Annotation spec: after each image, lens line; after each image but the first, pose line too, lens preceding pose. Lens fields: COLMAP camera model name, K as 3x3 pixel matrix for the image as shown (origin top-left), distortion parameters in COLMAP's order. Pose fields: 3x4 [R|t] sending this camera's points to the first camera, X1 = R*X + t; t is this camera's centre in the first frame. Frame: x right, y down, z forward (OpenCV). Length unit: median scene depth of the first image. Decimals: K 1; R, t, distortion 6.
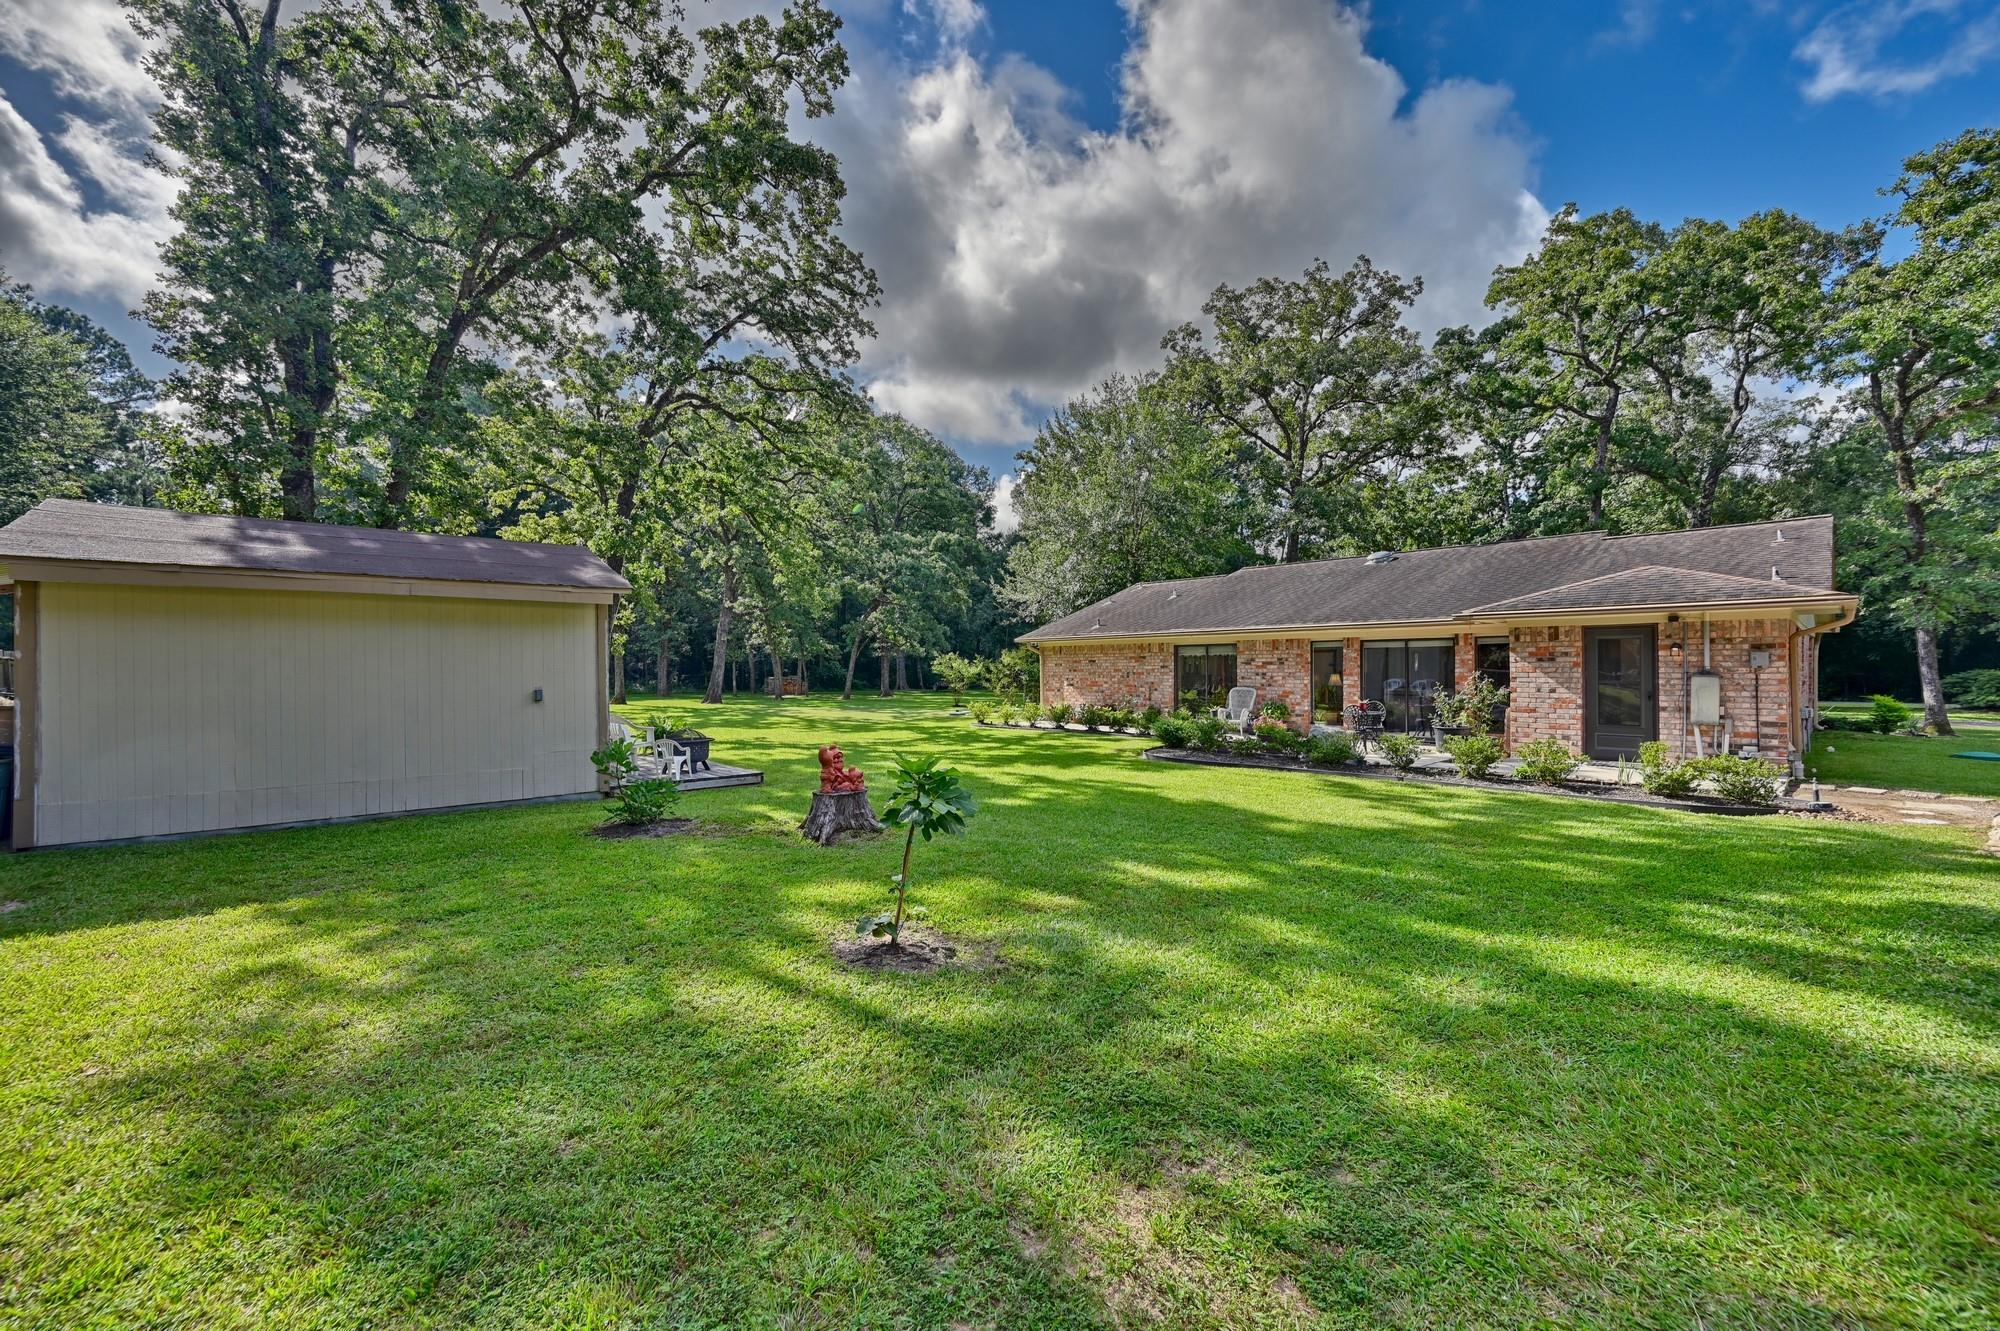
lens RADIAL K [[787.7, 0, 998.0], [0, 787.7, 667.1], [0, 0, 1]] dist [-0.006680, -0.000205]
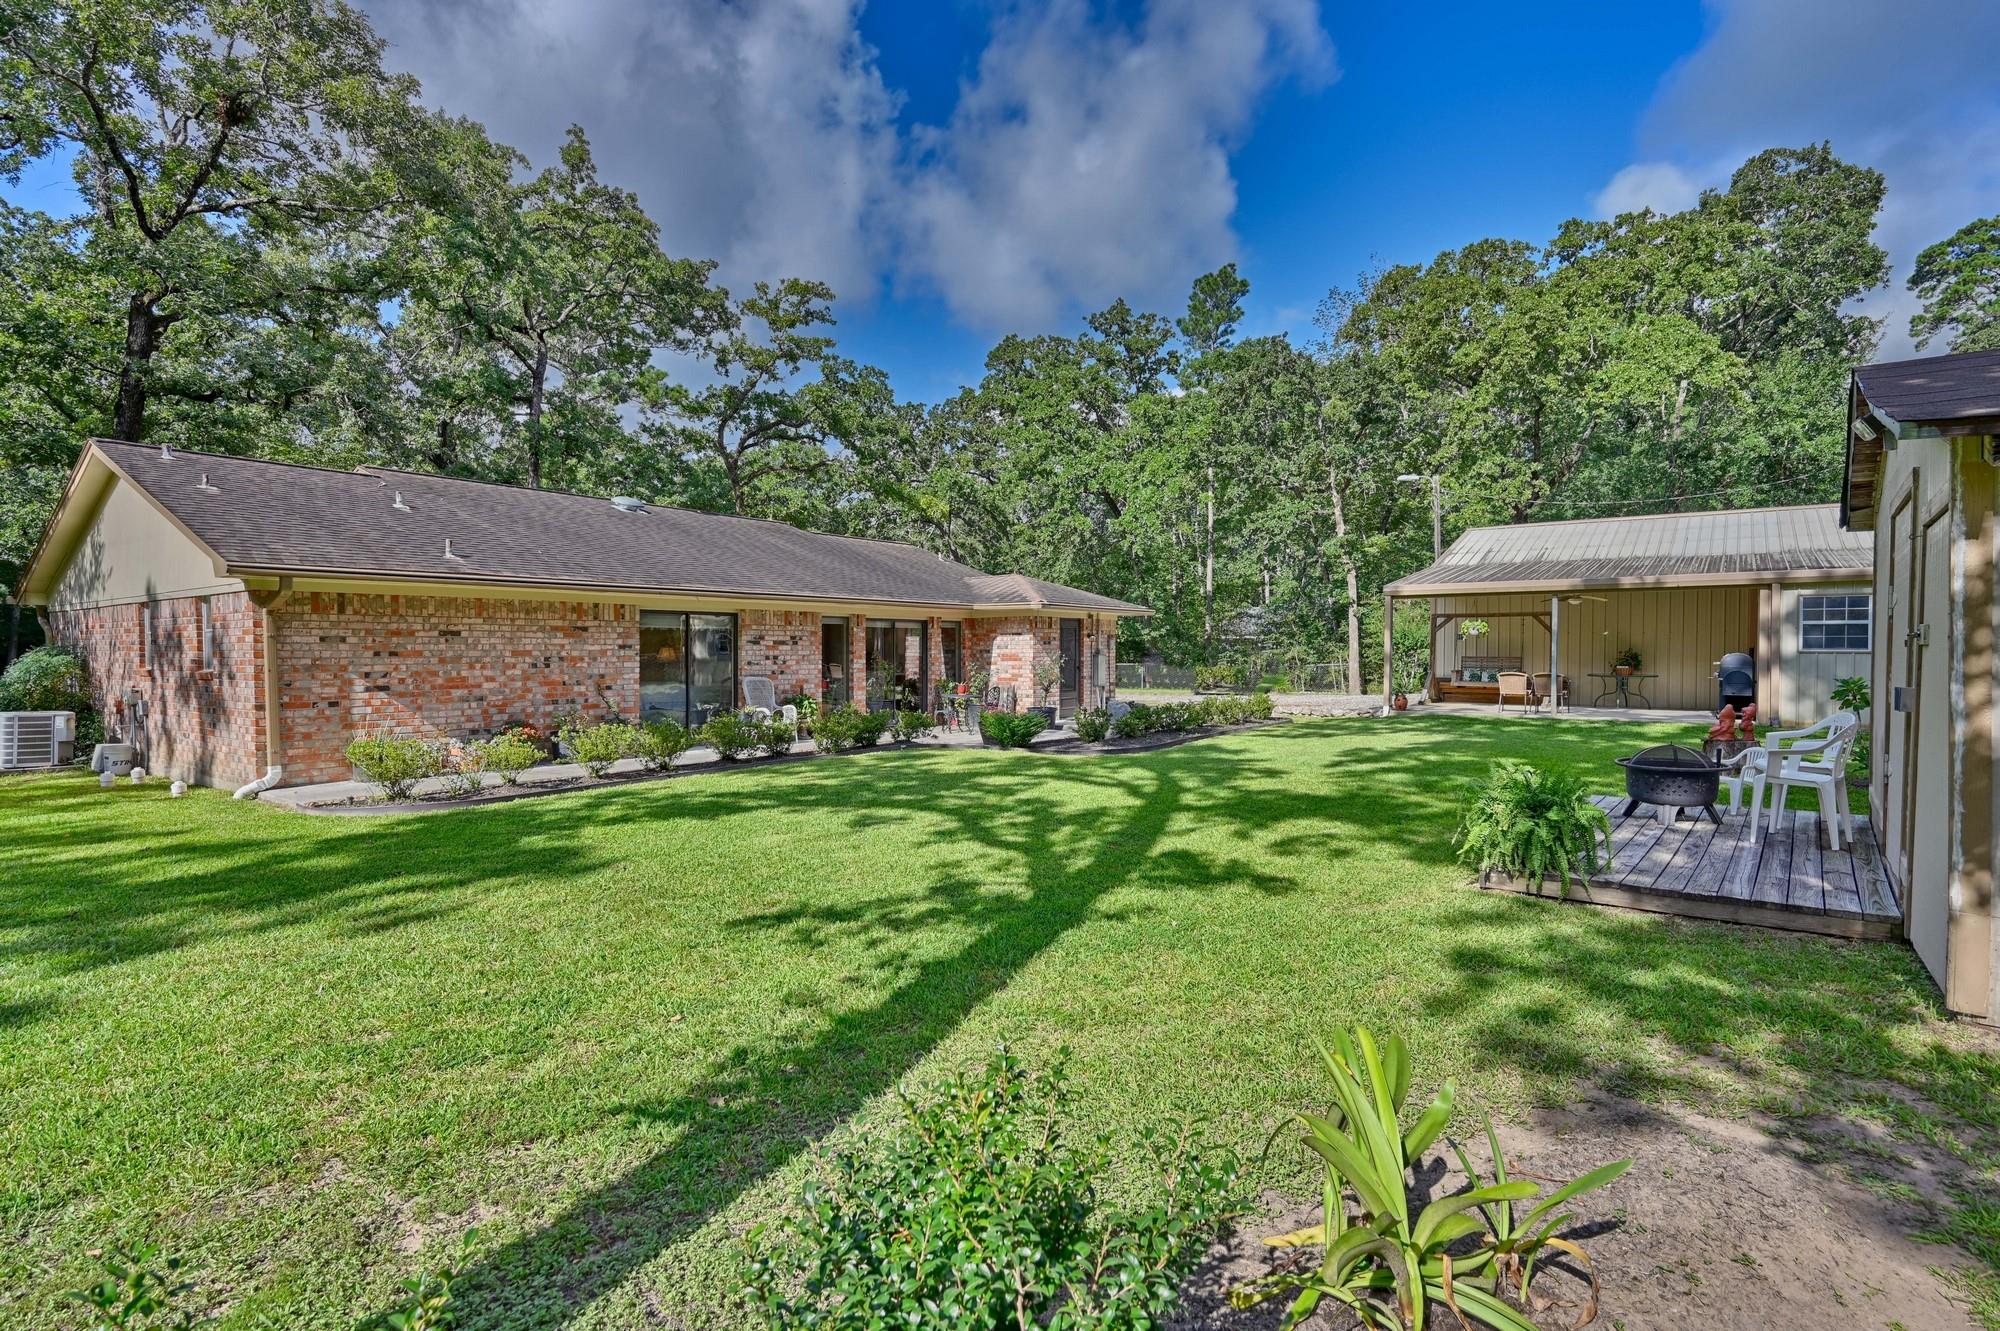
lens RADIAL K [[981.2, 0, 996.3], [0, 981.2, 665.9], [0, 0, 1]] dist [-0.003022, -0.000207]
pose [[-0.178669, -0.009631, 0.983862, -0.831837], [0.002139, 0.999946, 0.010177, 0.011127], [-0.983907, 0.003923, -0.178638, 1.351233]]
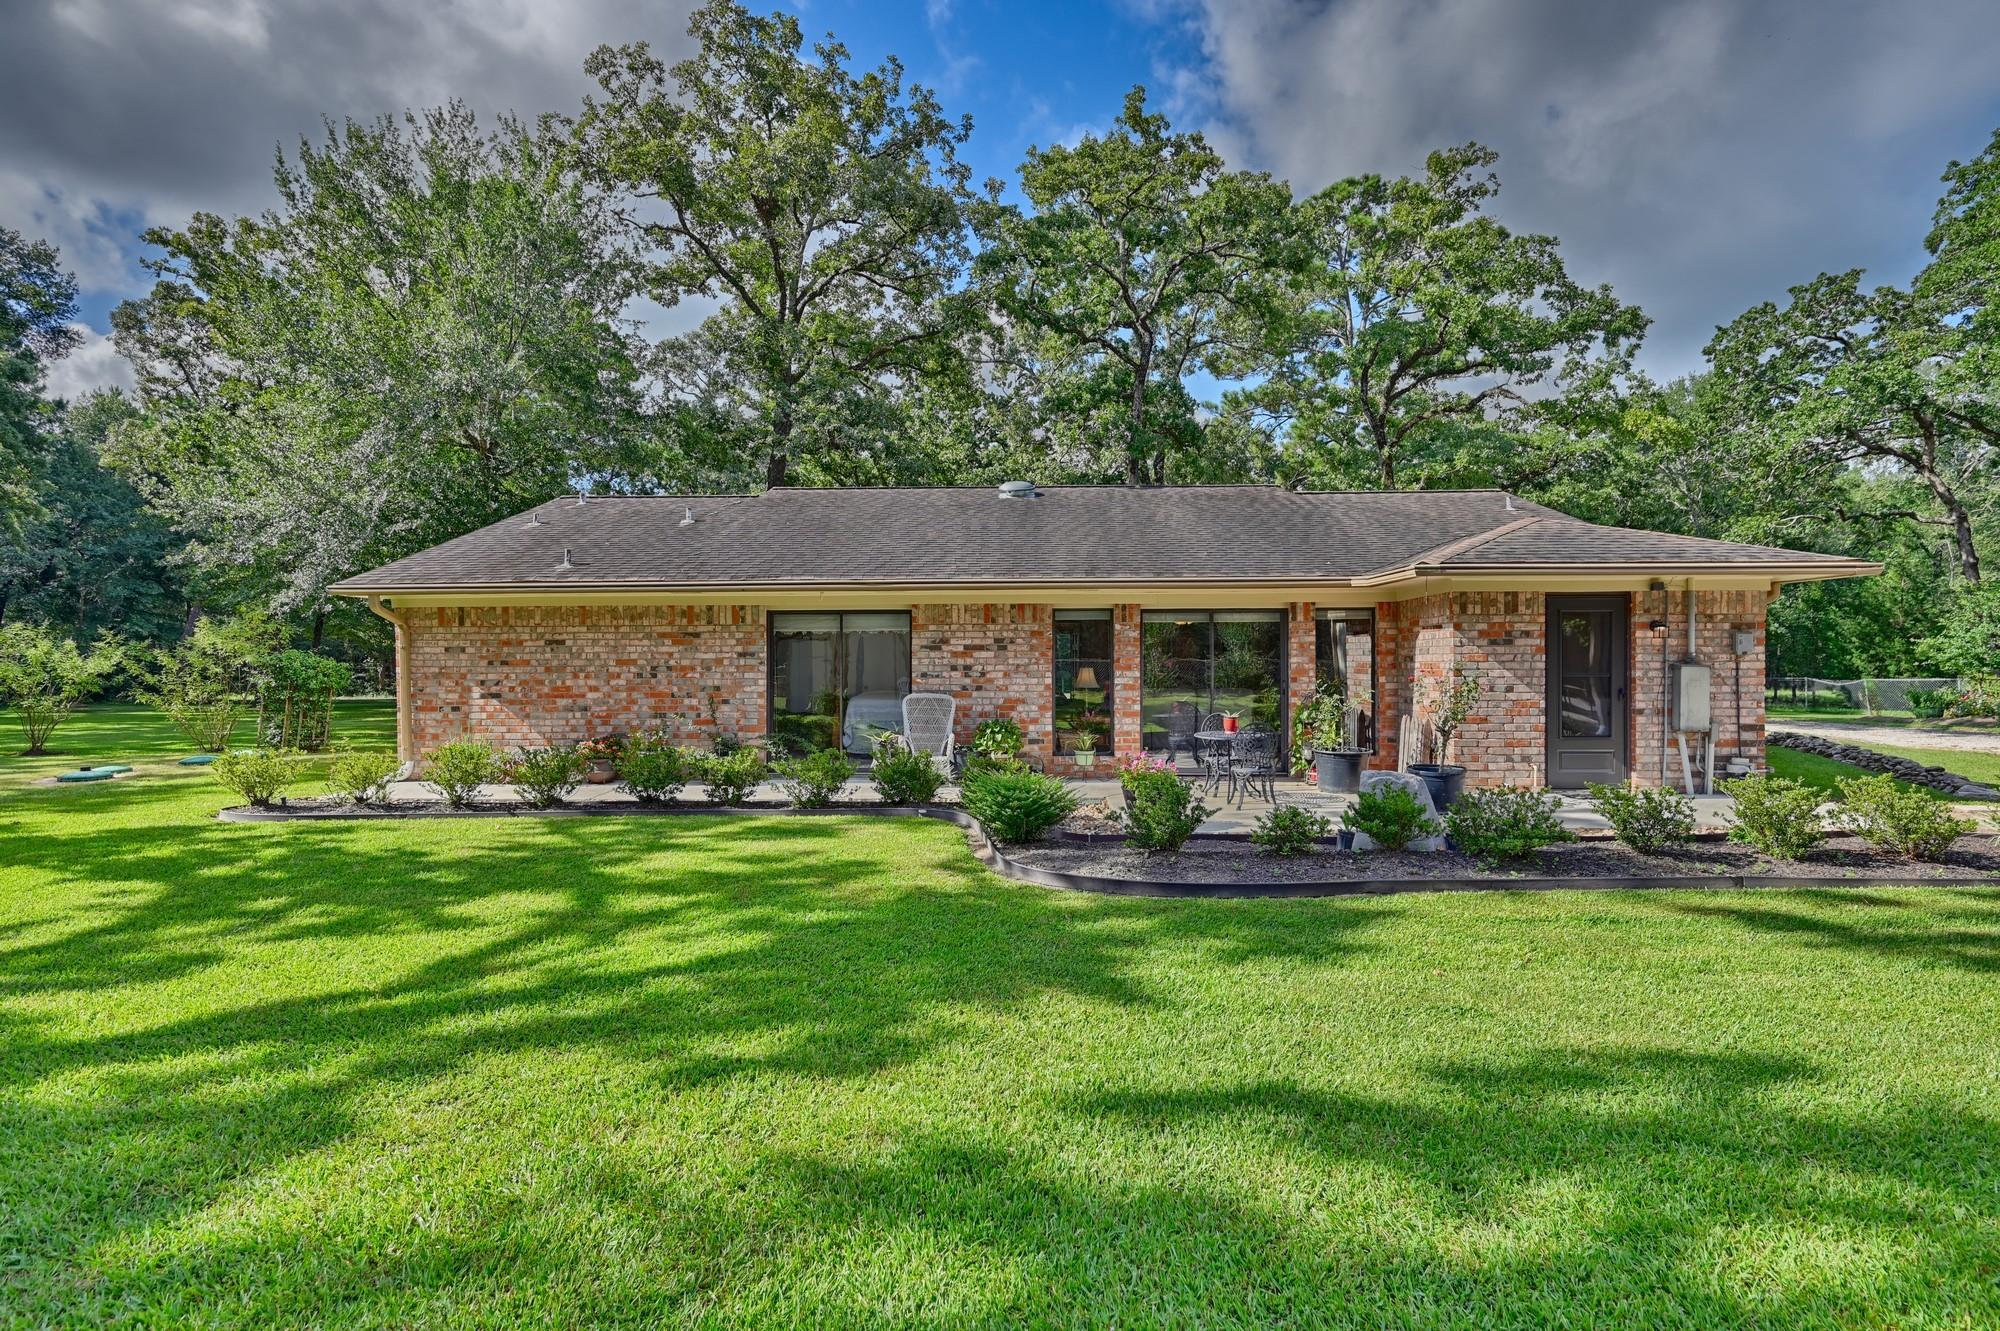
lens RADIAL K [[981.2, 0, 1003.8], [0, 981.2, 668.4], [0, 0, 1]] dist [-0.003022, -0.000207]
pose [[0.694694, -0.002552, 0.719301, -0.180348], [-0.000355, 0.999992, 0.003891, 0.009402], [-0.719305, -0.002959, 0.694688, 0.723991]]
